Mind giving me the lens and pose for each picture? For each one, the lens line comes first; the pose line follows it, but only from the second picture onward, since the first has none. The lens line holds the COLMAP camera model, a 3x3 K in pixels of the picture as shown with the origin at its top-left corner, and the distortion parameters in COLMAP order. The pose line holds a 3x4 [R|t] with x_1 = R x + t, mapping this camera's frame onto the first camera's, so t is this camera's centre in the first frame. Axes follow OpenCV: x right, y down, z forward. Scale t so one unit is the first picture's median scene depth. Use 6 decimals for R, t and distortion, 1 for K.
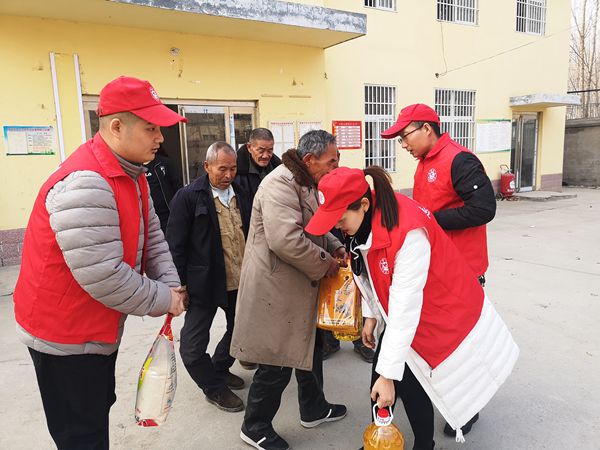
lens RADIAL K [[462.2, 0, 300.0], [0, 462.2, 225.0], [0, 0, 1]] dist [0.043195, -0.004624]
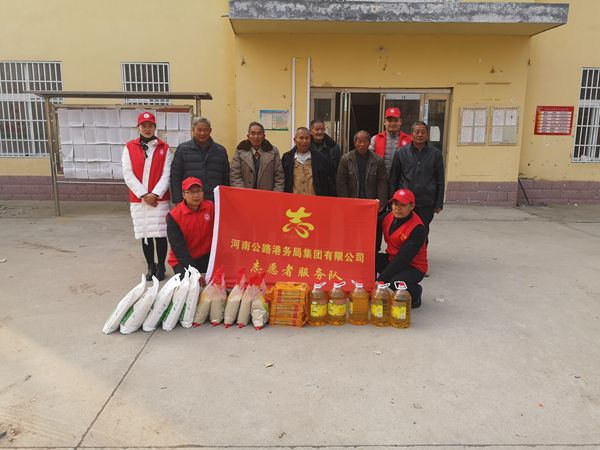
lens RADIAL K [[475.3, 0, 300.0], [0, 475.3, 225.0], [0, 0, 1]] dist [0.000271, -0.010368]
pose [[0.857418, 0.139556, -0.495336, 0.219111], [-0.117630, 0.990194, 0.075362, 0.017413], [0.500996, -0.006350, 0.865426, -0.191032]]
